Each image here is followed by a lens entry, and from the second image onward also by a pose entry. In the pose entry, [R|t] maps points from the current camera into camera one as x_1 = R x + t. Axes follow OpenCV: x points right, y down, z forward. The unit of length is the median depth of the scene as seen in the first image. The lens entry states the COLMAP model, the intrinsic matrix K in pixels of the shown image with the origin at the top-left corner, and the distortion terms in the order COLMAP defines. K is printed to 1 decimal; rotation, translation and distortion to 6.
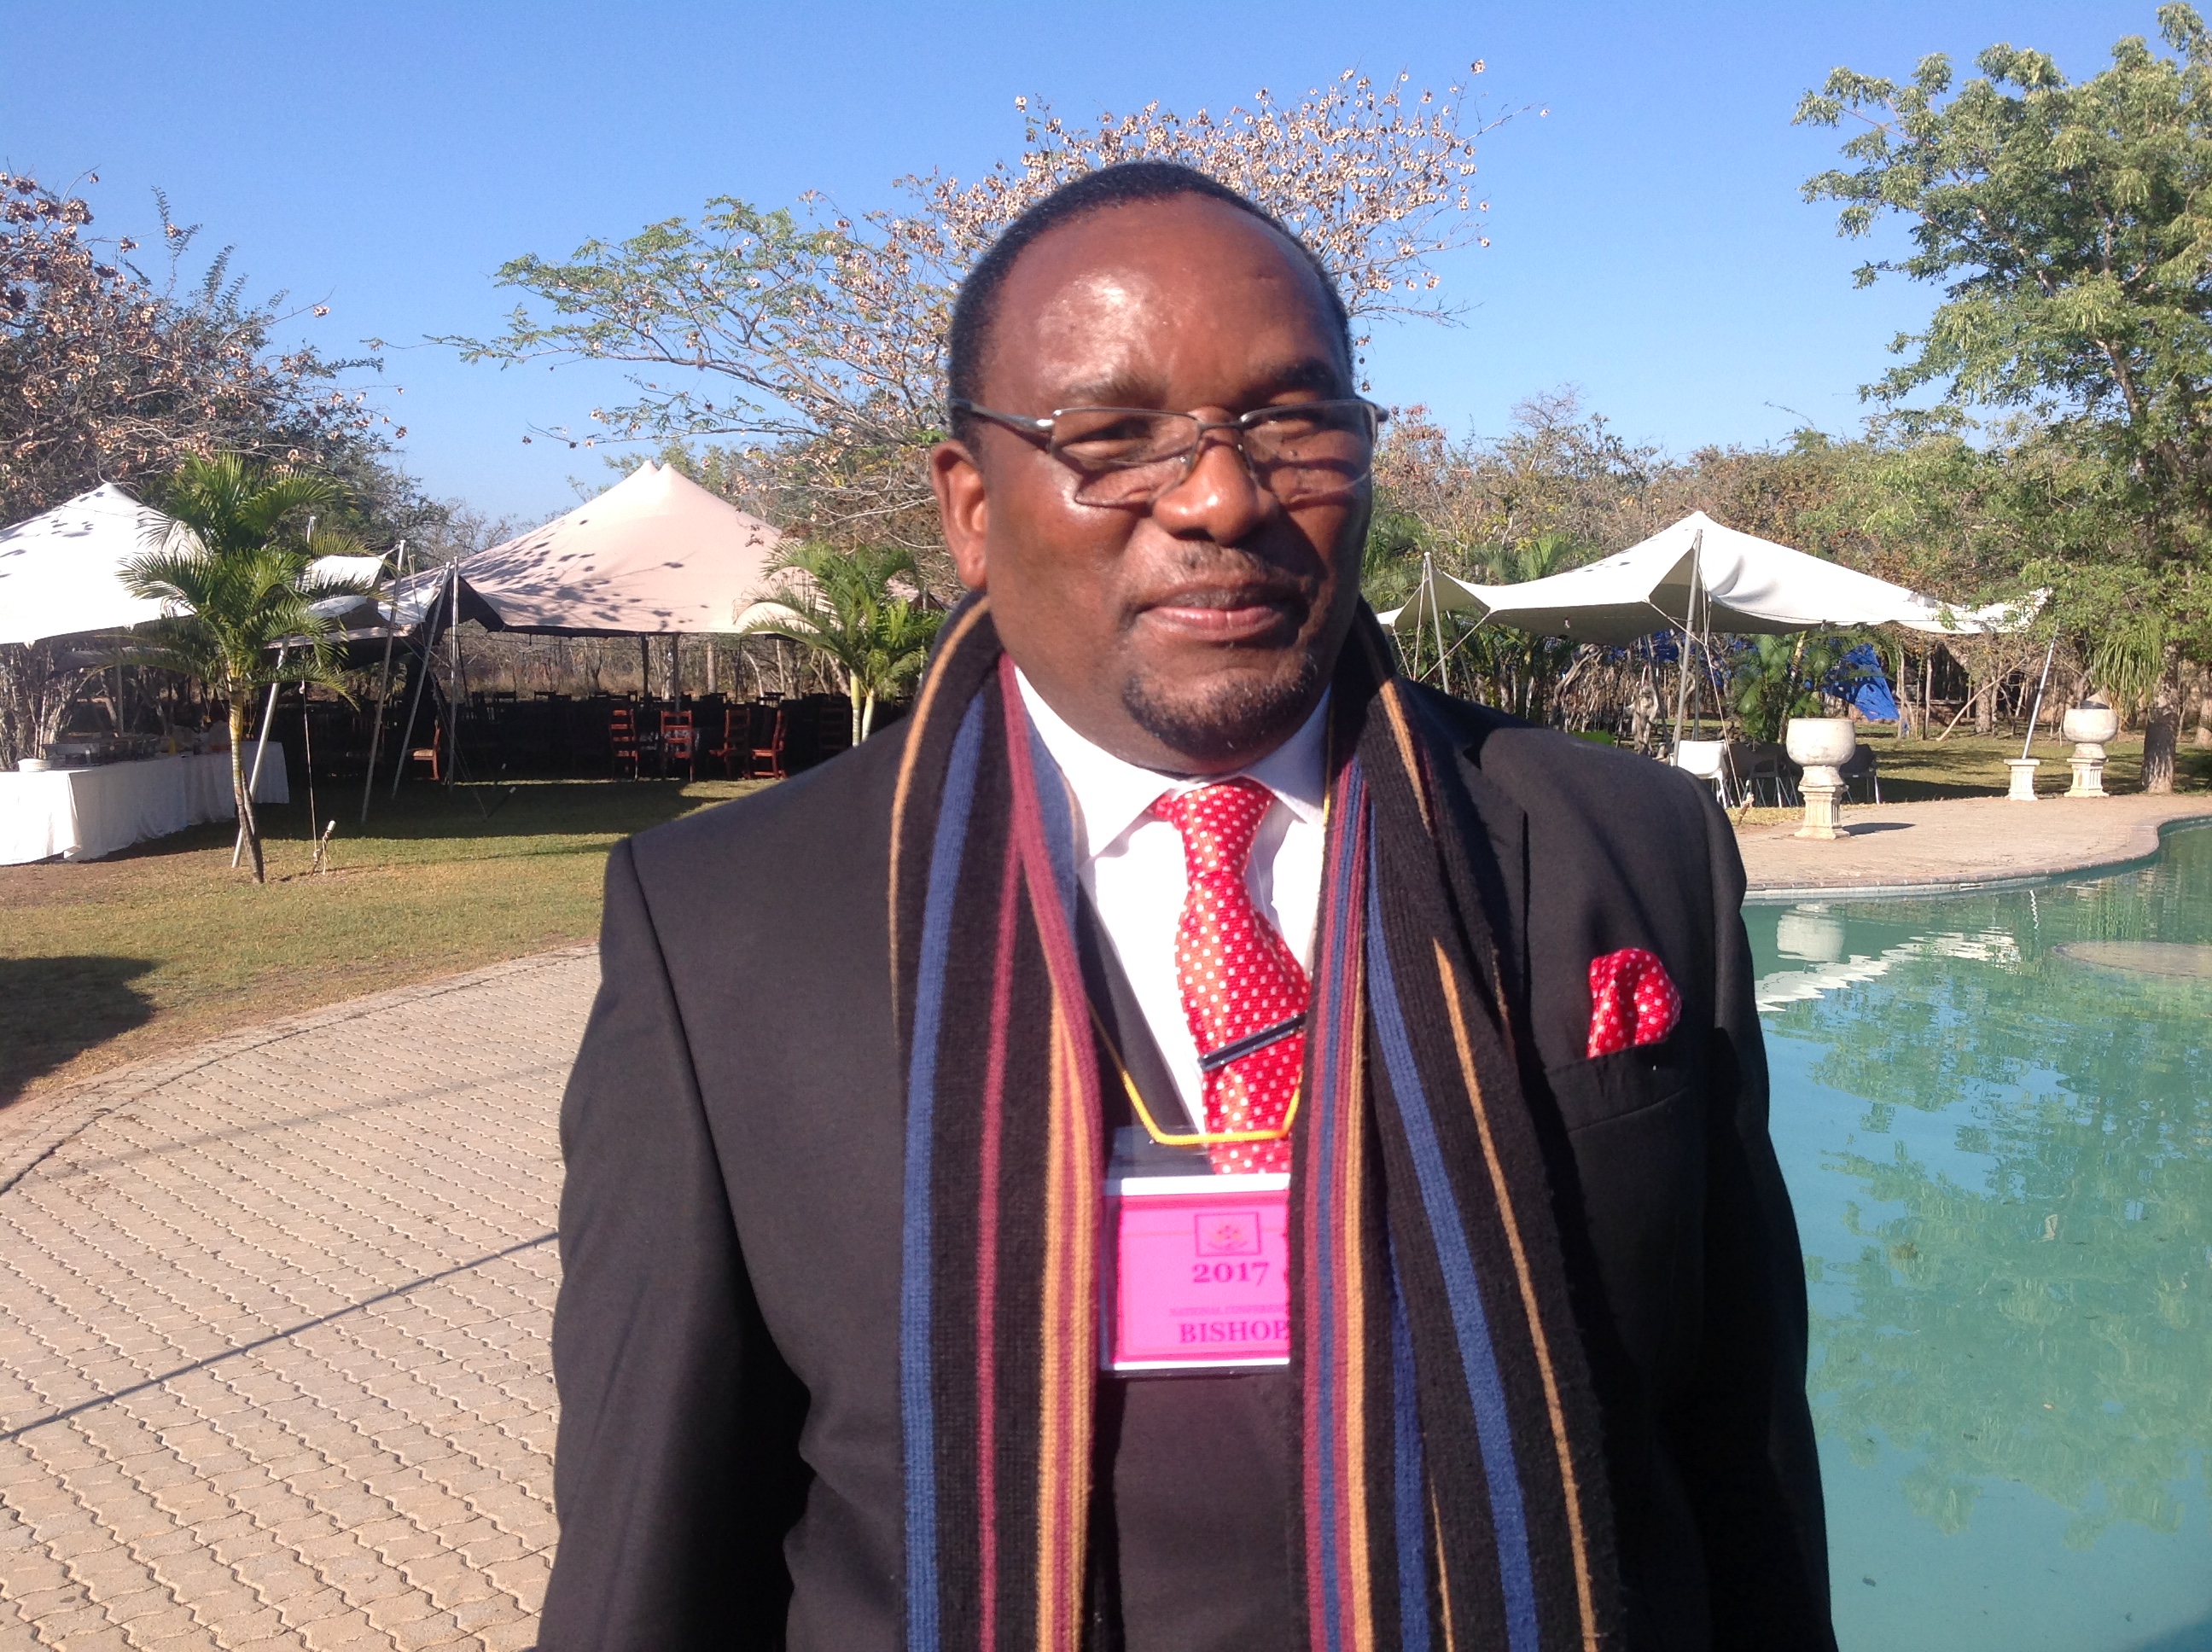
lens RADIAL K [[2079.3, 0, 1132.0], [0, 2079.3, 808.8], [0, 0, 1]] dist [0.134049, -0.304228]
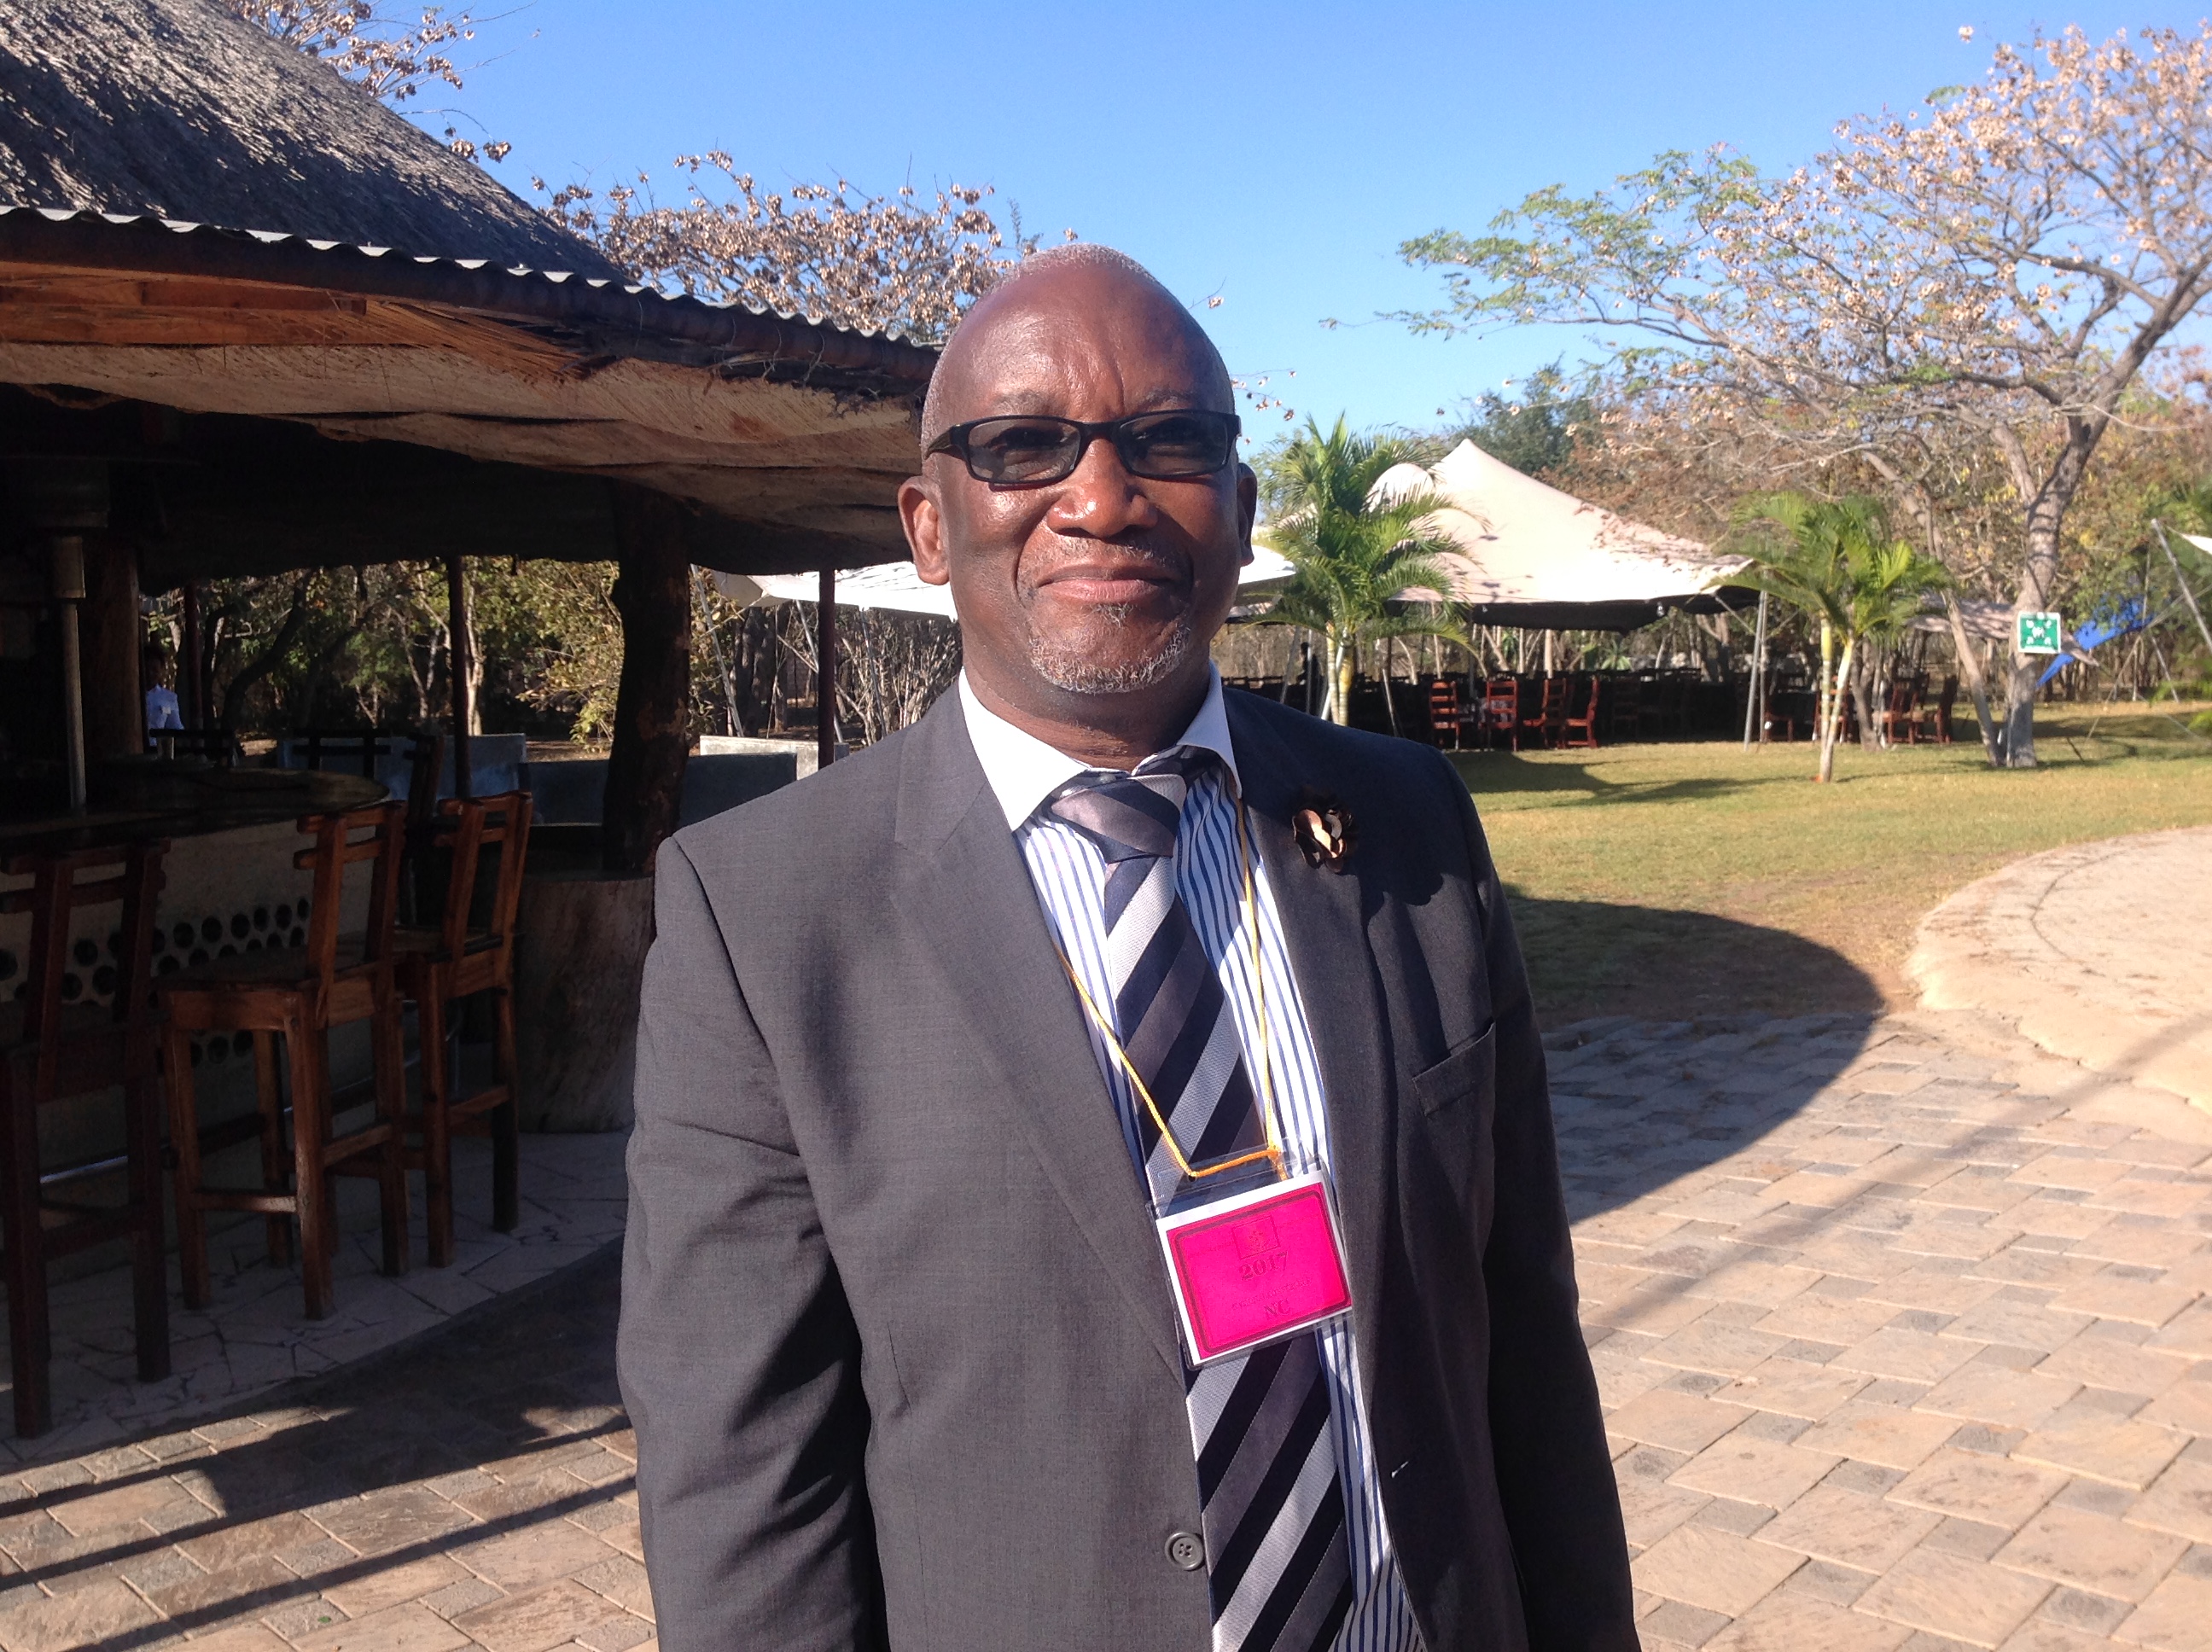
lens RADIAL K [[2079.3, 0, 1132.0], [0, 2079.3, 808.8], [0, 0, 1]] dist [0.134049, -0.304228]
pose [[0.976245, -0.008735, -0.216494, -0.219719], [0.008538, 0.999962, -0.001842, 0.018727], [0.216502, -0.000050, 0.976282, -0.026427]]
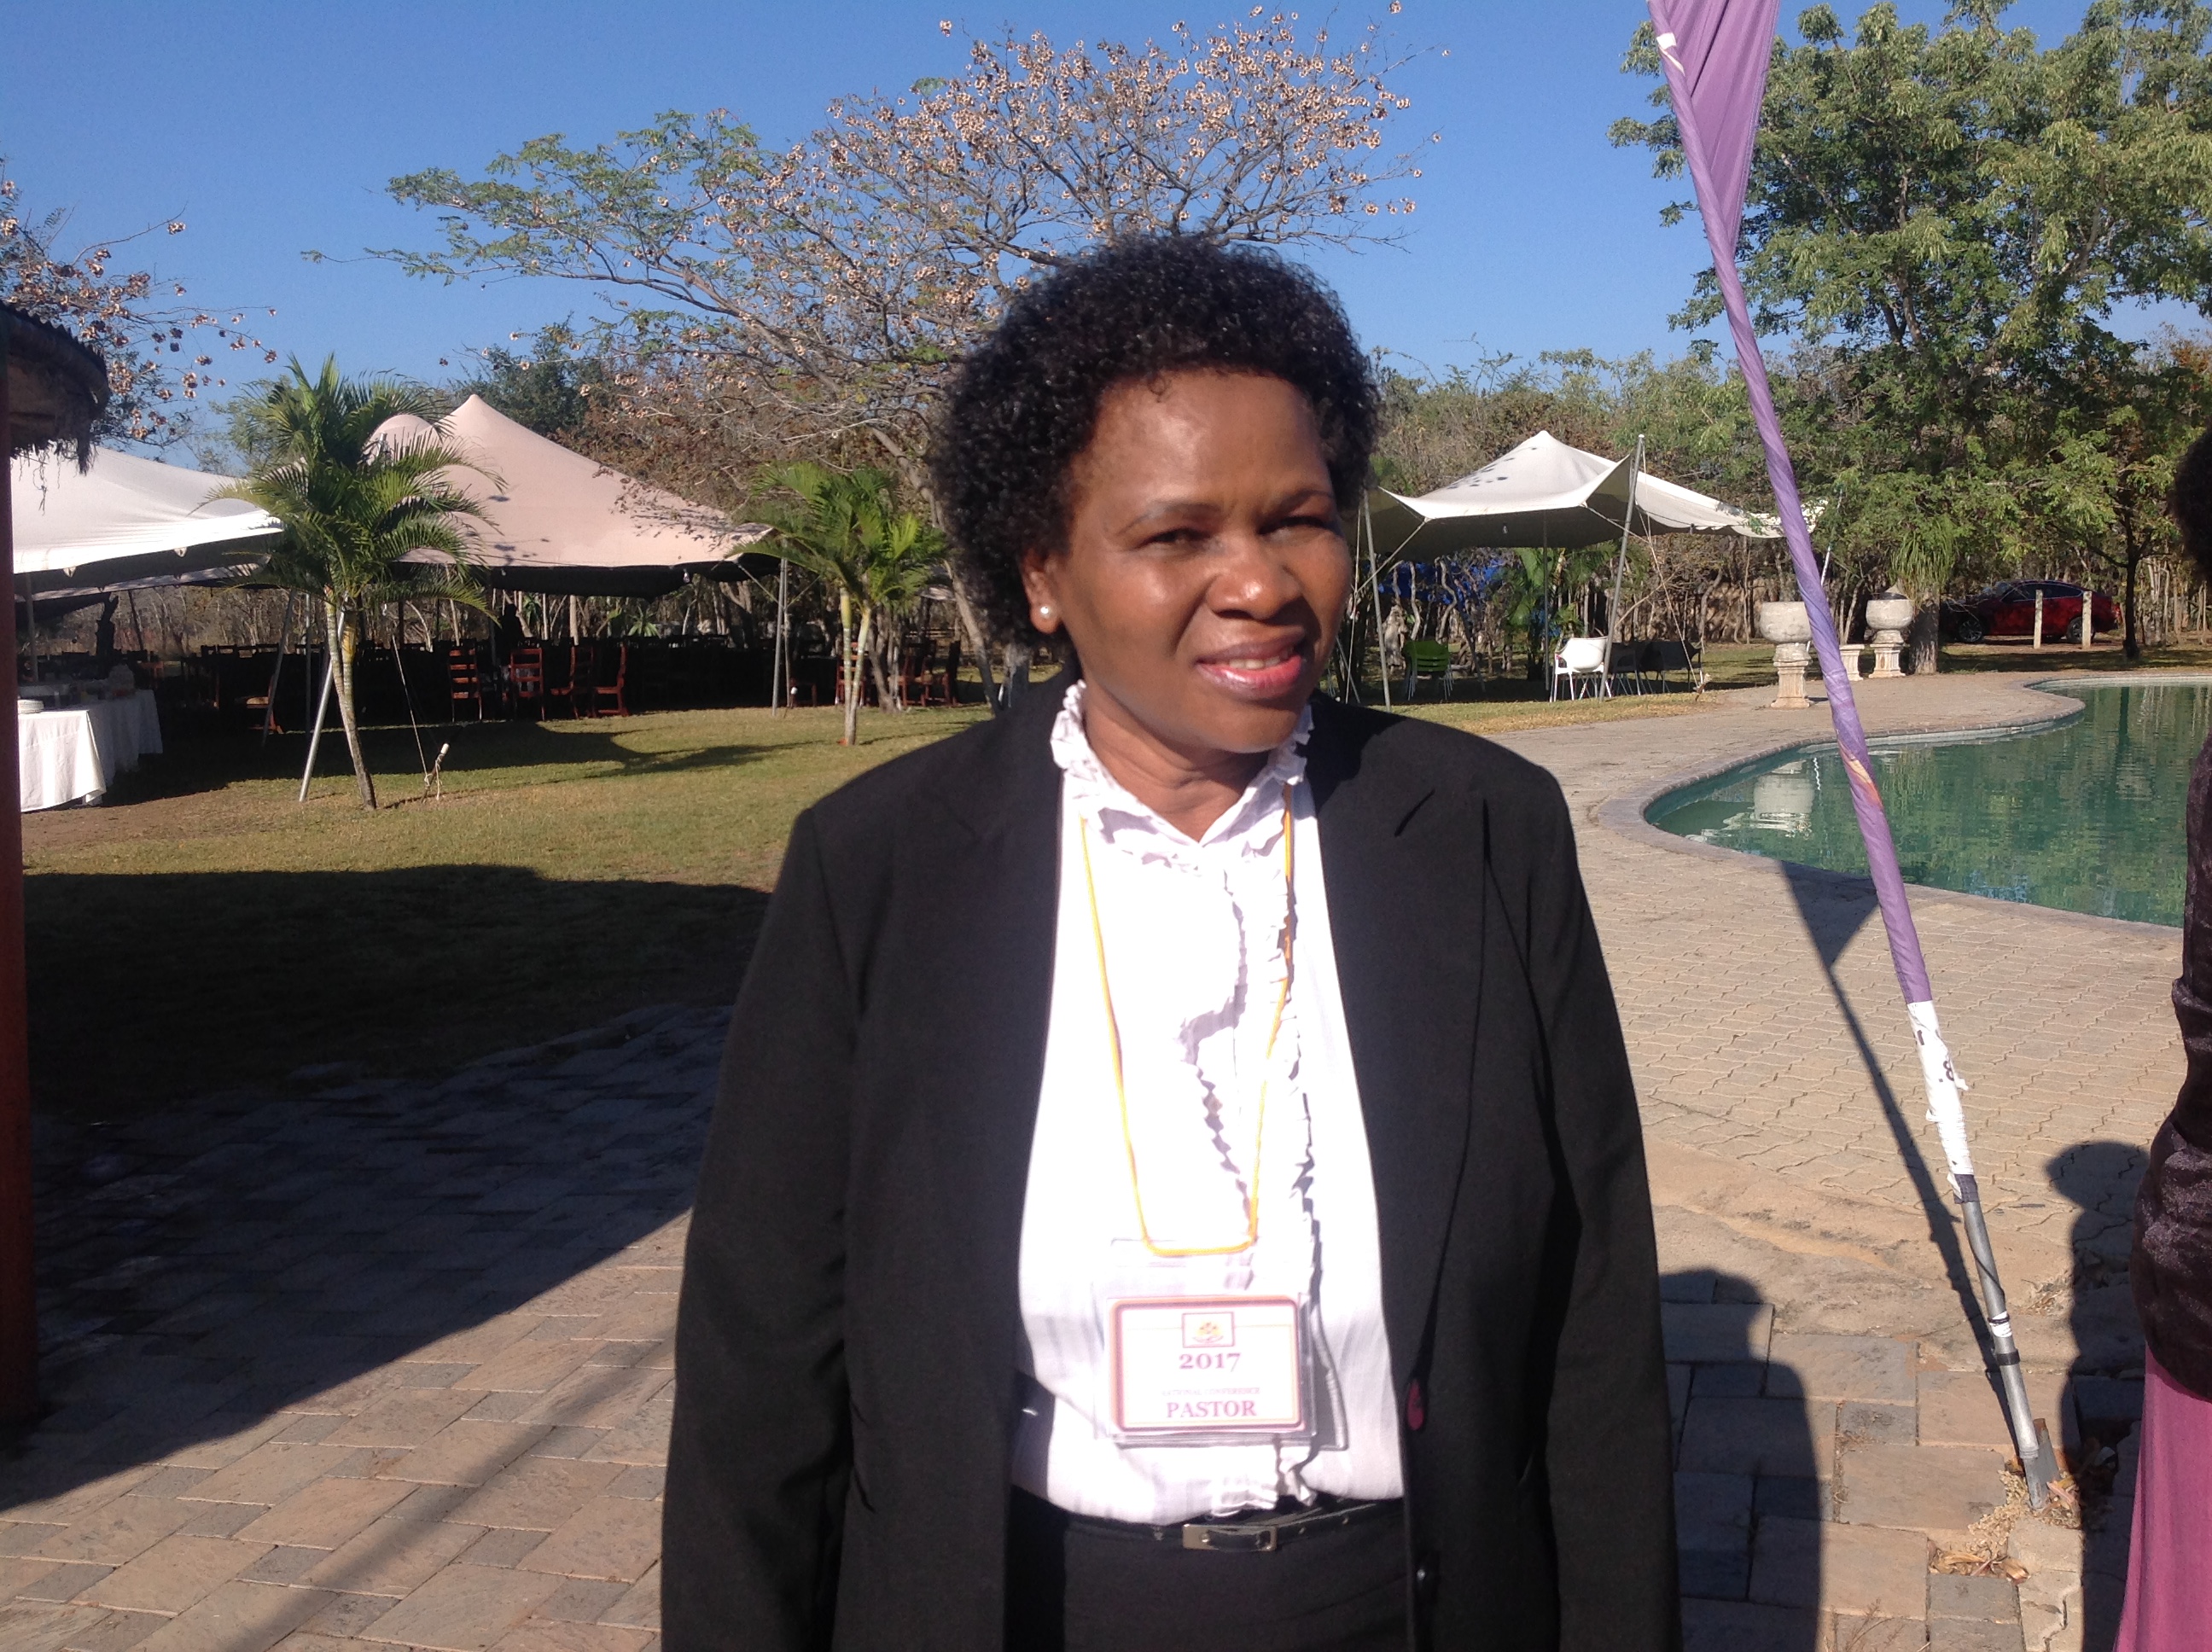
lens RADIAL K [[2059.8, 0, 1110.6], [0, 2059.8, 807.1], [0, 0, 1]] dist [0.130763, -0.254118]
pose [[0.972949, -0.048774, 0.225813, -0.220741], [0.044001, 0.998690, 0.026126, 0.016794], [-0.226791, -0.015484, 0.973820, -0.002402]]
